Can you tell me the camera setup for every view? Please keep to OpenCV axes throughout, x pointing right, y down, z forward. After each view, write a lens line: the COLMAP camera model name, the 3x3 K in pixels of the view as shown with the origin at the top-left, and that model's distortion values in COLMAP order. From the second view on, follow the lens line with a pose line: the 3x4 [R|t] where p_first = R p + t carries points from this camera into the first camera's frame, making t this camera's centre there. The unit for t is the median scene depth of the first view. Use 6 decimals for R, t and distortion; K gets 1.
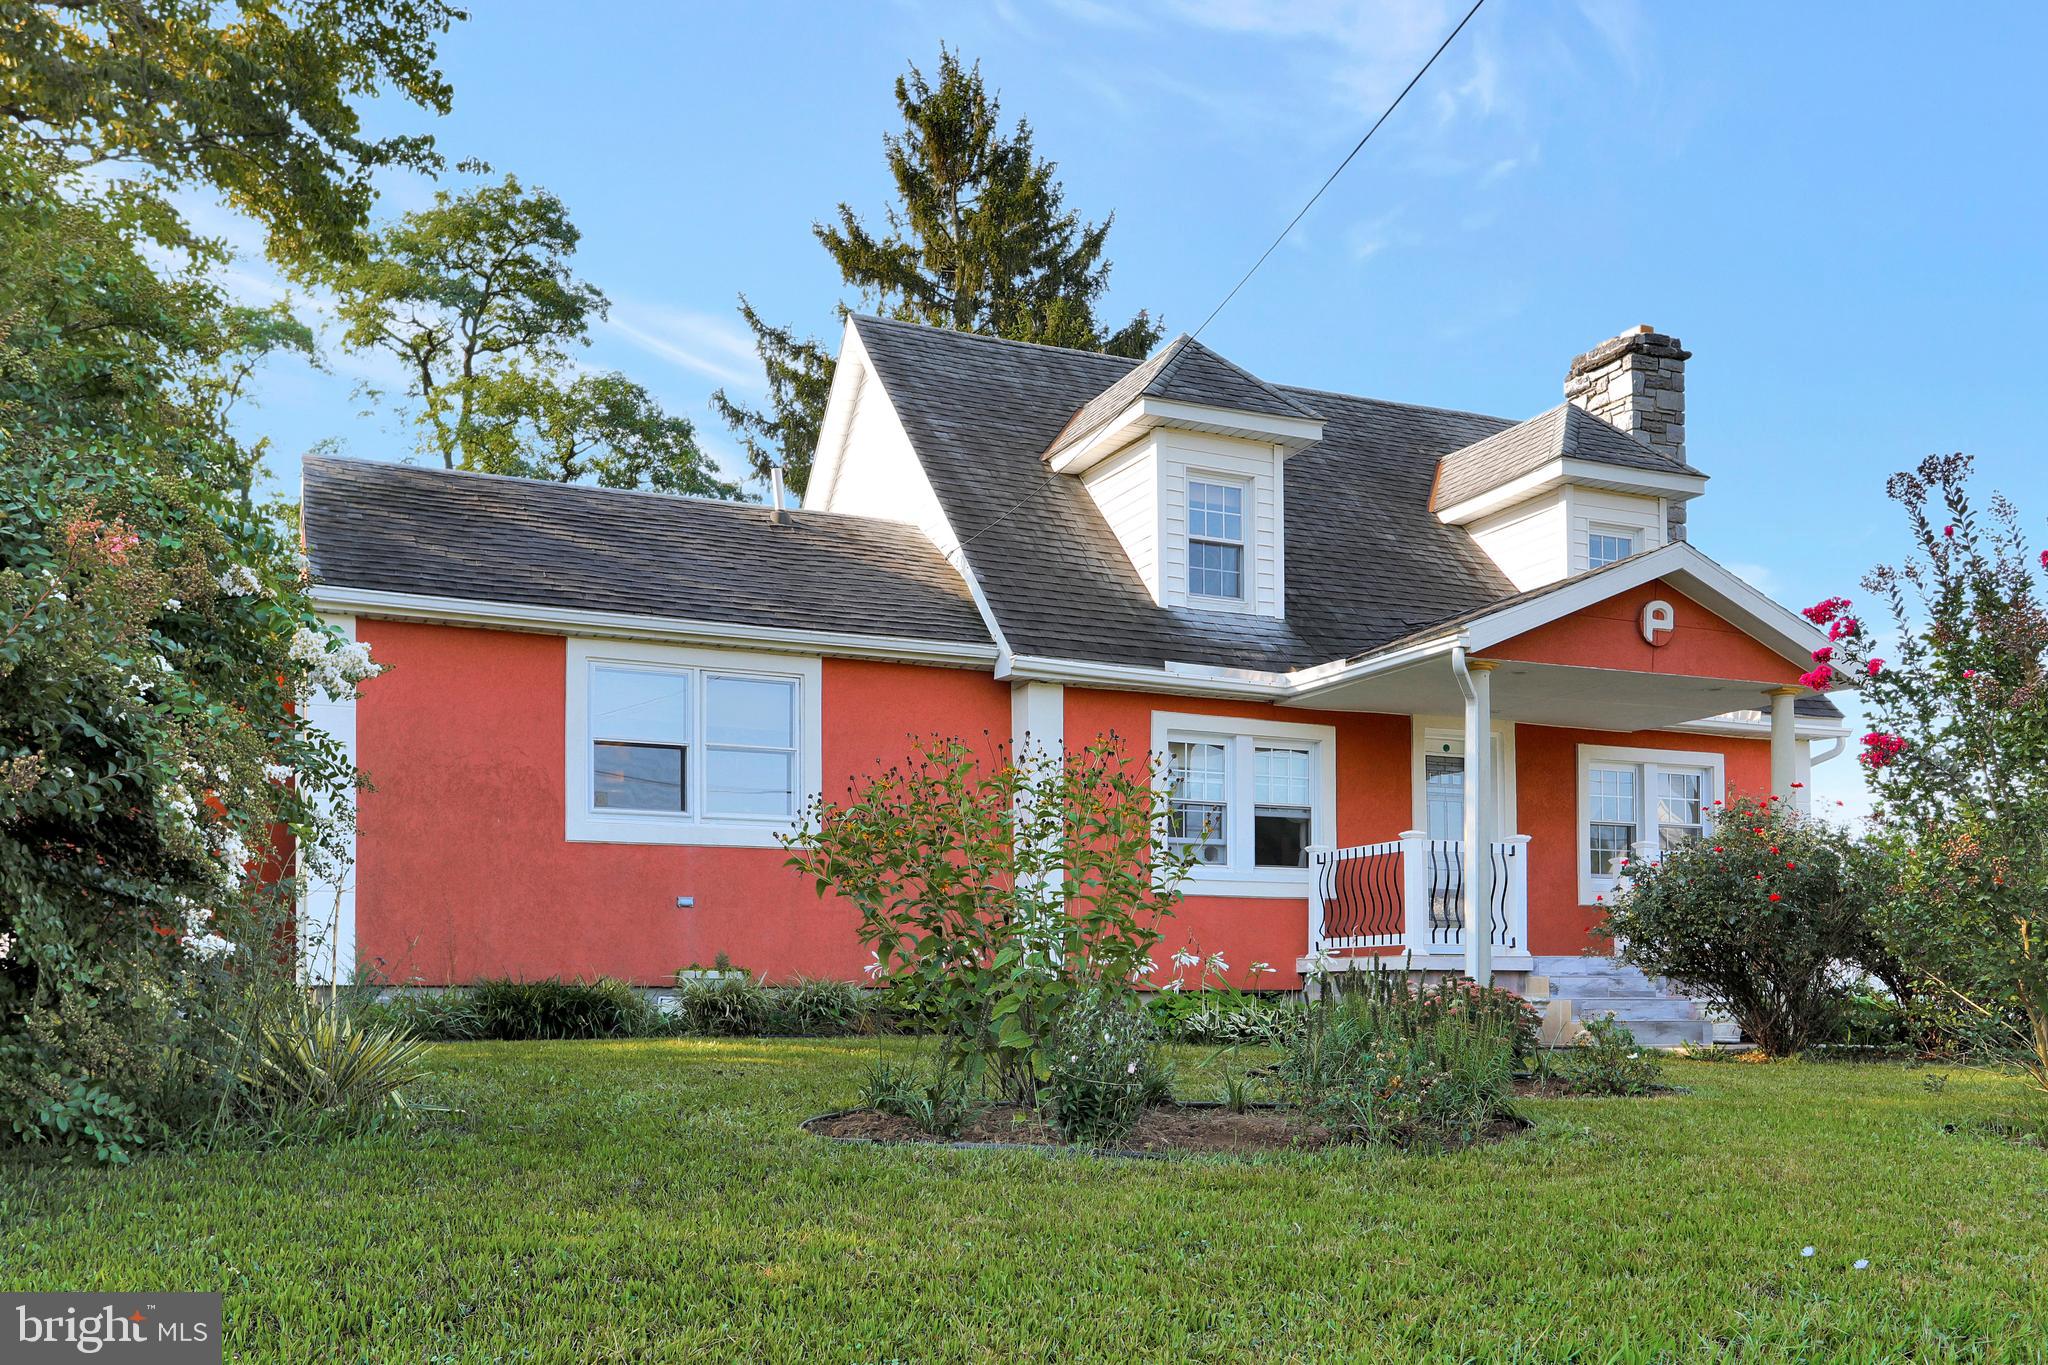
lens RADIAL K [[1666.5, 0, 1023.3], [0, 1666.5, 699.5], [0, 0, 1]] dist [-0.002355, -0.020957]
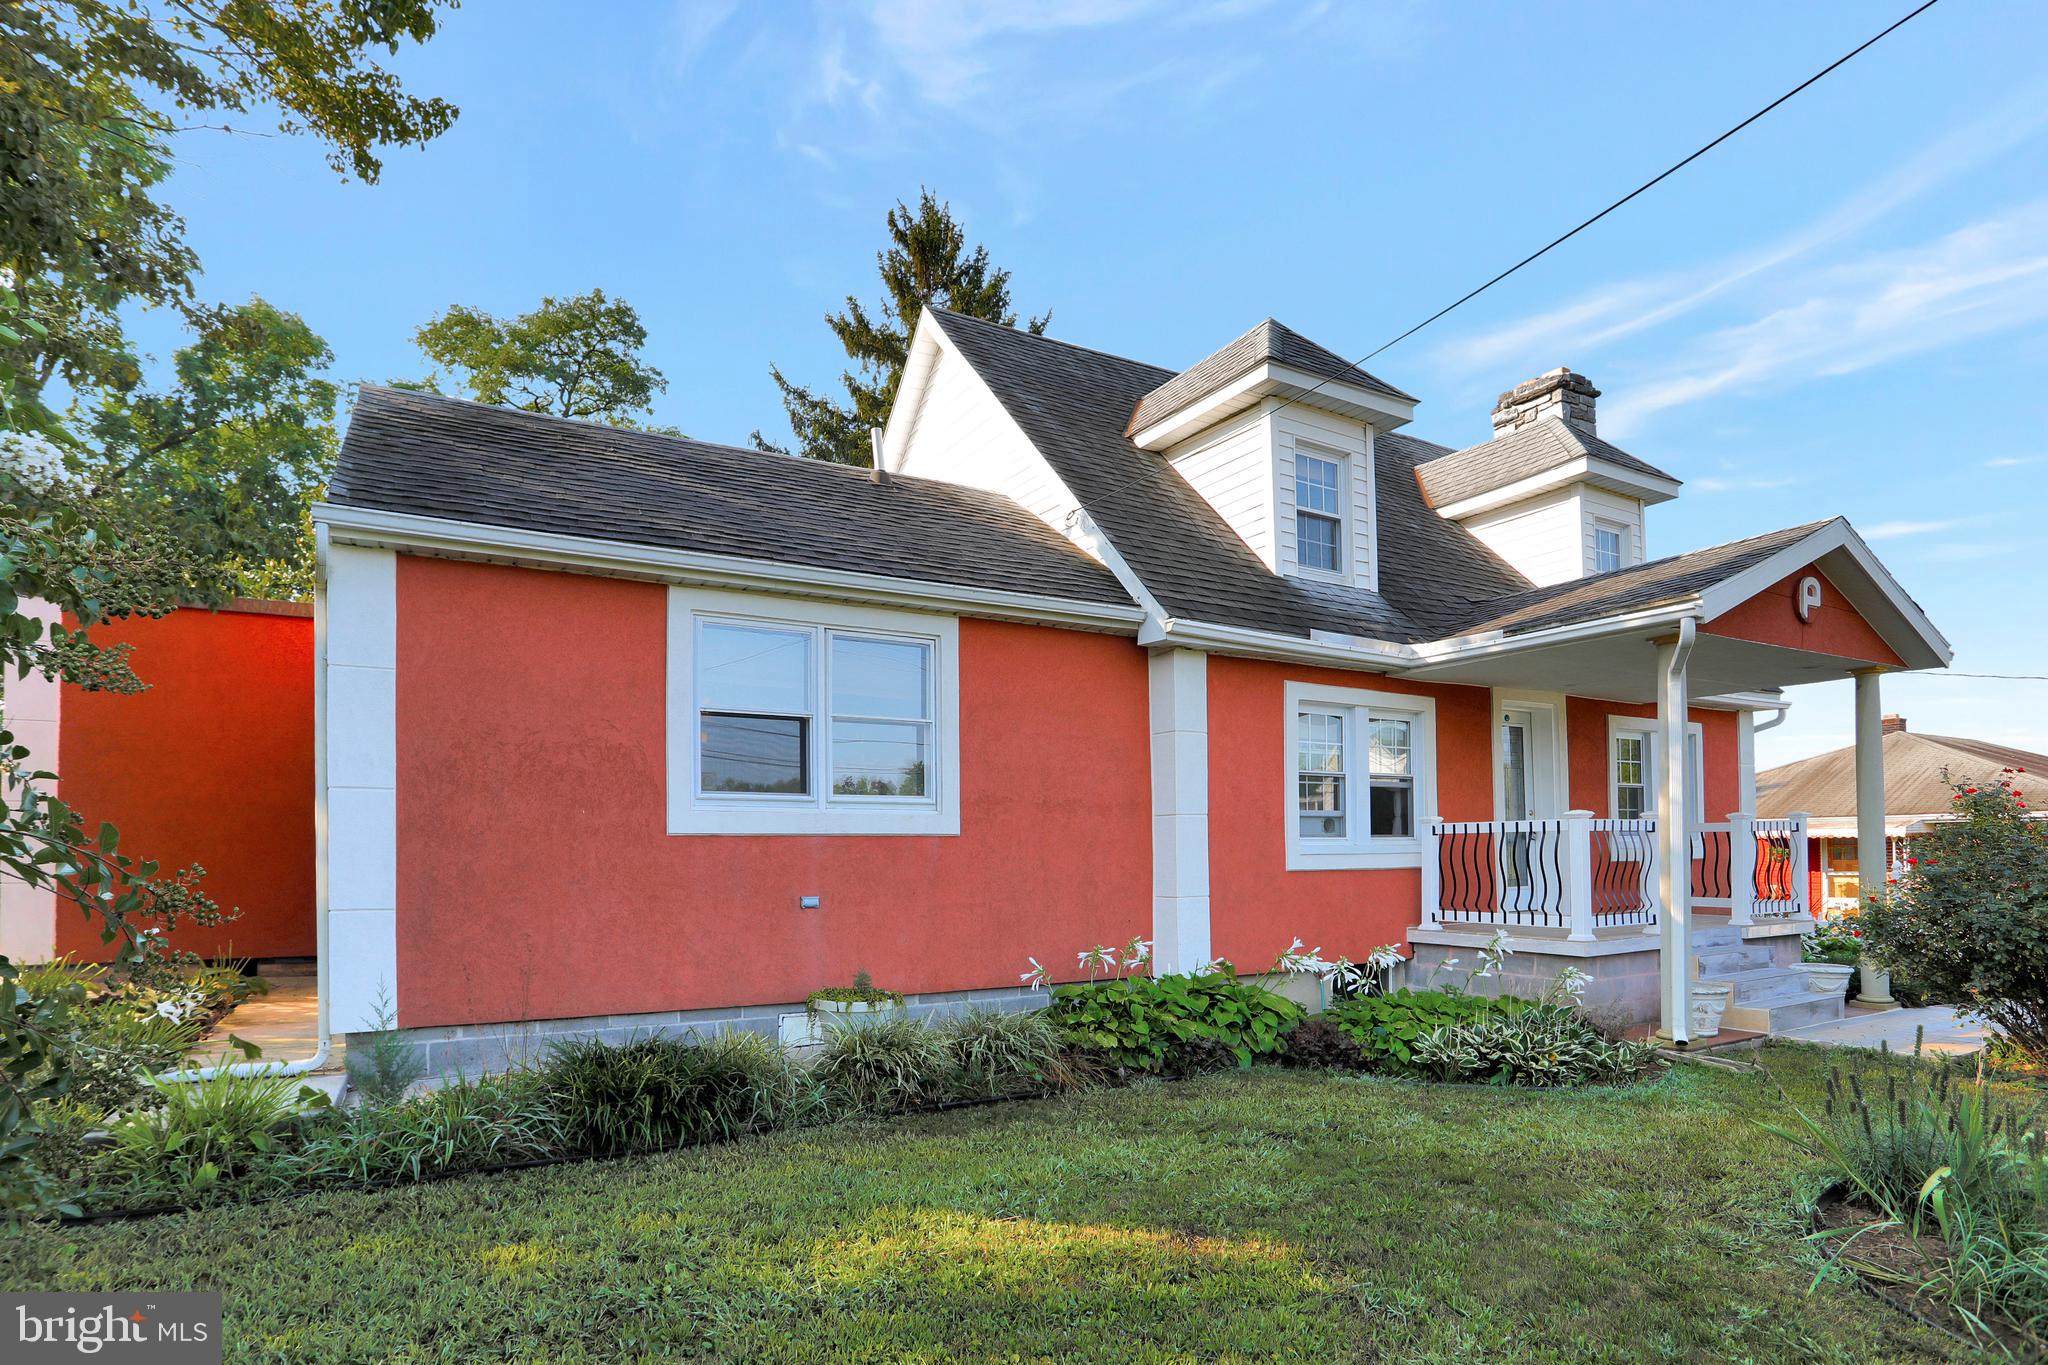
lens RADIAL K [[1032.8, 0, 1032.0], [0, 1032.8, 703.5], [0, 0, 1]] dist [-0.058510, 0.003633]
pose [[0.994275, 0.008273, 0.106527, -0.127159], [-0.012028, 0.999327, 0.034653, 0.000923], [-0.106169, -0.035736, 0.993706, 0.407560]]
